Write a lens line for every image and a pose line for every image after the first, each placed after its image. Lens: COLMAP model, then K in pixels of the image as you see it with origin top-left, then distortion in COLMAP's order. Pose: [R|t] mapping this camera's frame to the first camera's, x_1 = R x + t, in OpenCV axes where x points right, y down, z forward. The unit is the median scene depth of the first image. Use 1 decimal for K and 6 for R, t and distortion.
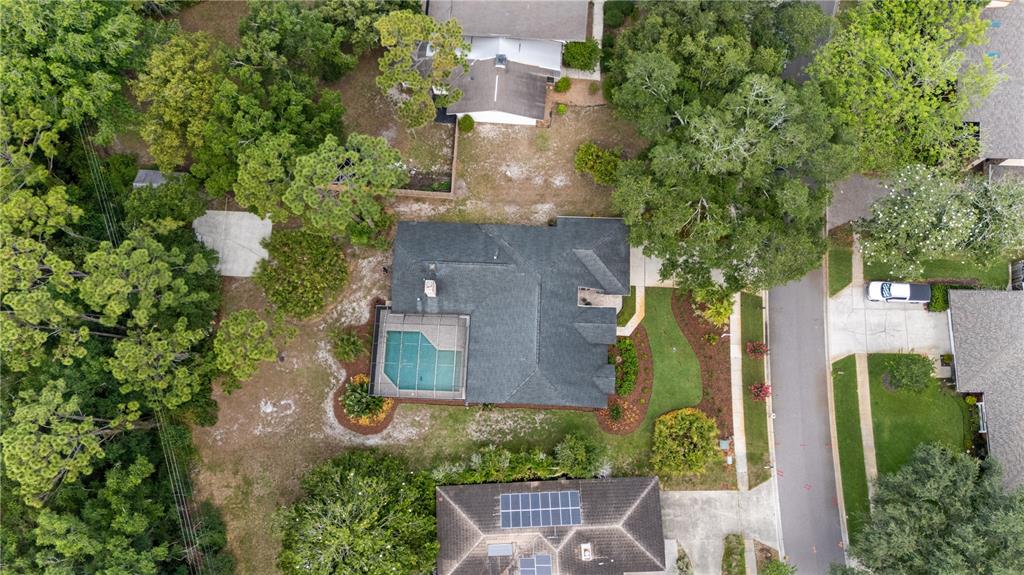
lens RADIAL K [[749.2, 0, 512.7], [0, 749.2, 286.2], [0, 0, 1]] dist [0.065680, -0.057188]
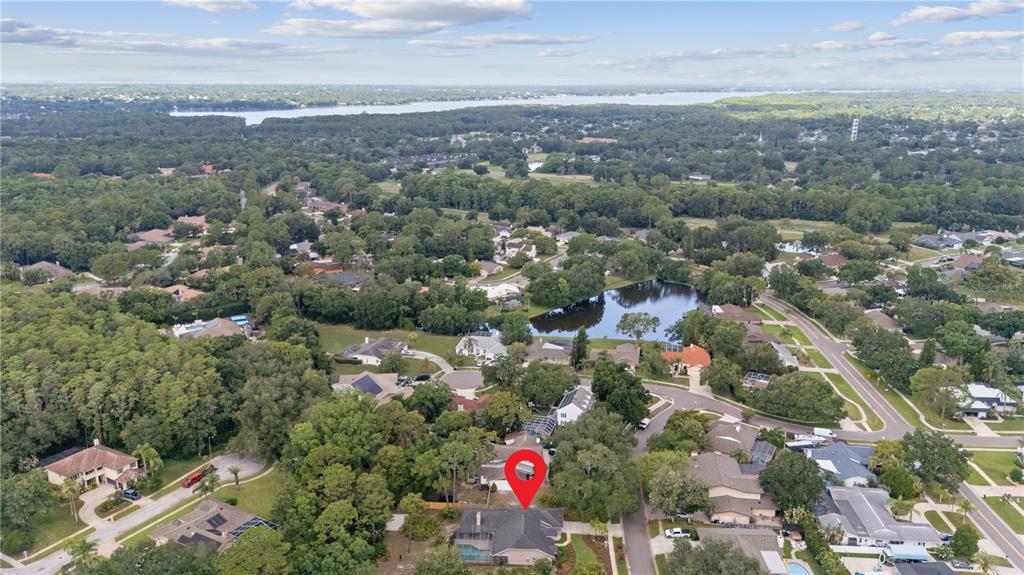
lens RADIAL K [[749.2, 0, 512.7], [0, 749.2, 286.2], [0, 0, 1]] dist [0.065680, -0.057188]
pose [[0.999598, 0.024502, 0.014243, -0.053312], [0.001937, 0.442332, -0.896849, 1.805422], [-0.028275, 0.896517, 0.442107, -0.715079]]
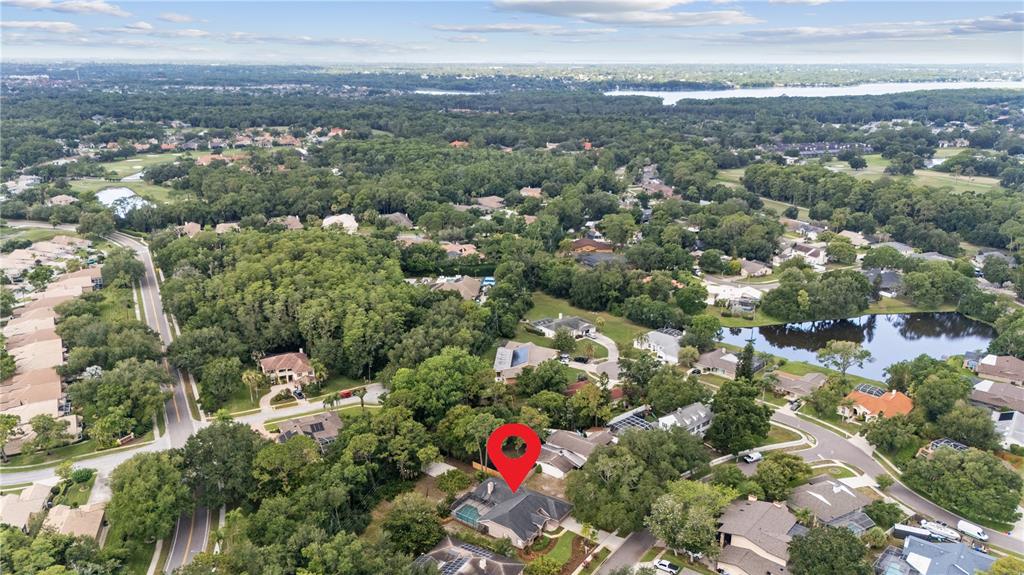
lens RADIAL K [[749.2, 0, 512.7], [0, 749.2, 286.2], [0, 0, 1]] dist [0.065680, -0.057188]
pose [[0.846733, 0.181833, -0.499981, 1.111146], [-0.526641, 0.419751, -0.739228, 1.554916], [0.075452, 0.889239, 0.451177, -0.756295]]
